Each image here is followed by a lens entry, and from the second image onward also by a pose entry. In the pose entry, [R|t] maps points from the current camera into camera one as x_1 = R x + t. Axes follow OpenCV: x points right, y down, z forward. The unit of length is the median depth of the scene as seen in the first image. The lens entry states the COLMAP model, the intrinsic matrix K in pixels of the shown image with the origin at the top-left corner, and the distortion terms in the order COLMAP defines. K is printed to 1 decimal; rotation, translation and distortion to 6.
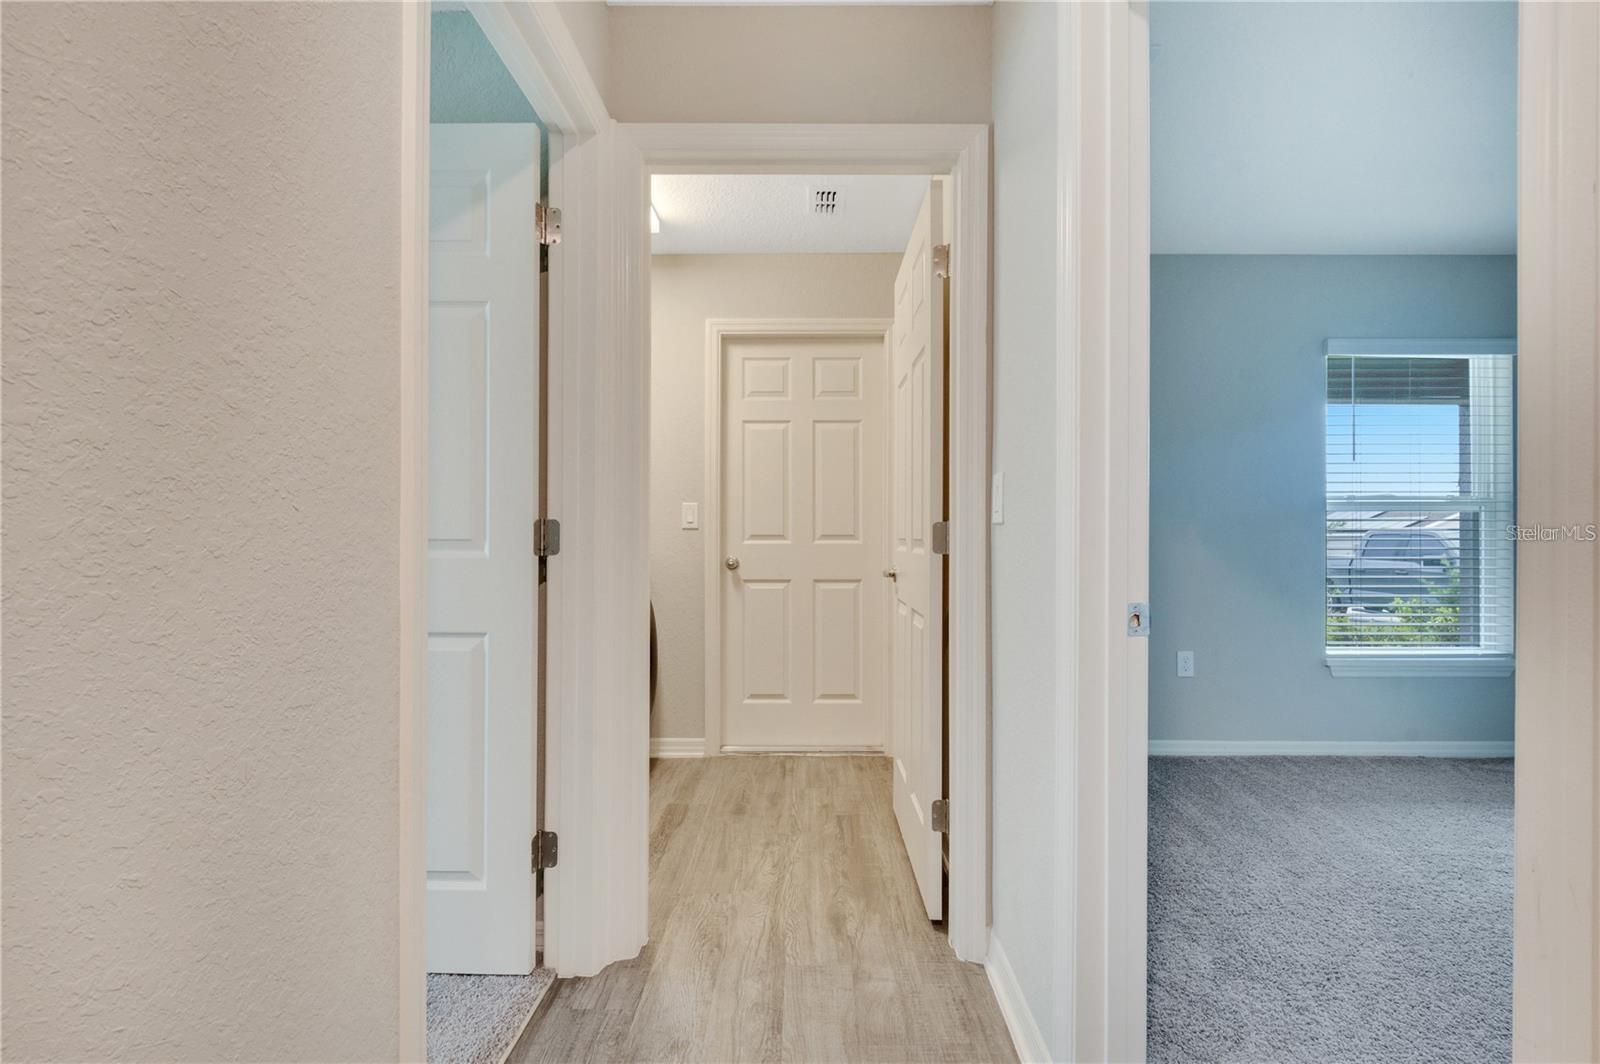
lens RADIAL K [[721.5, 0, 800.0], [0, 721.5, 532.0], [0, 0, 1]] dist [-0.007550, -0.000402]
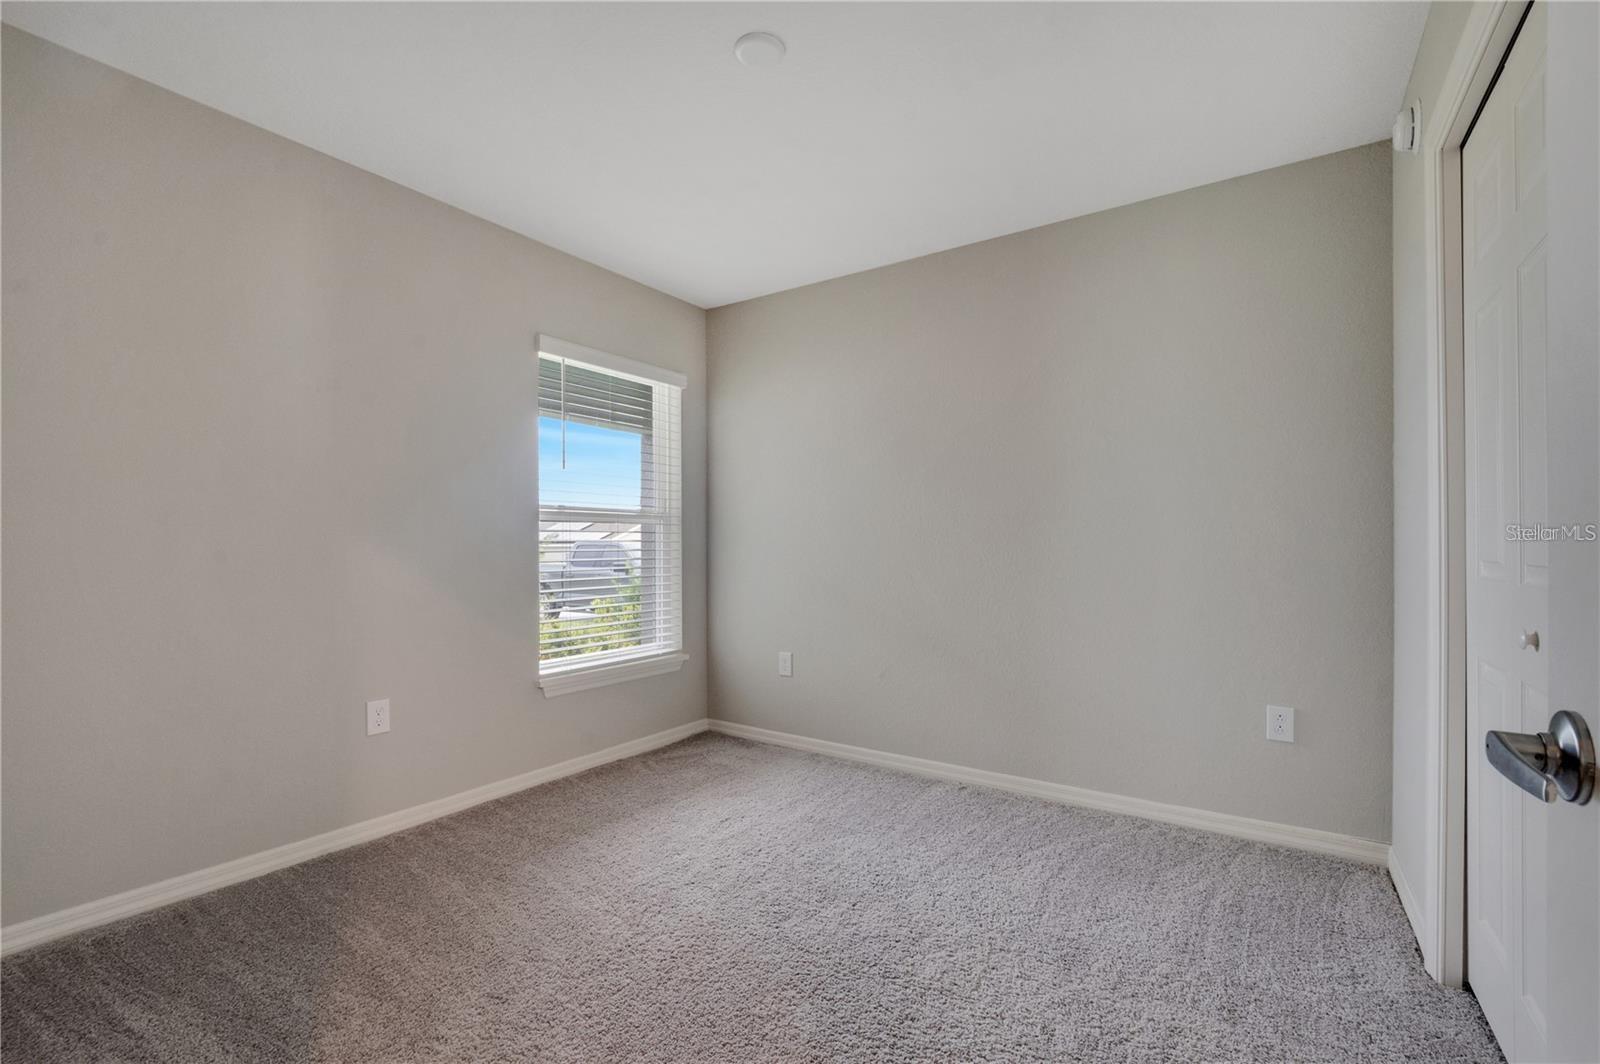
lens RADIAL K [[702.3, 0, 797.5], [0, 702.3, 543.4], [0, 0, 1]] dist [0.003128, -0.003750]
pose [[0.560487, -0.002948, 0.828158, 0.170259], [0.001419, 0.999996, 0.002600, -0.001933], [-0.828162, -0.000283, 0.560489, 0.216936]]
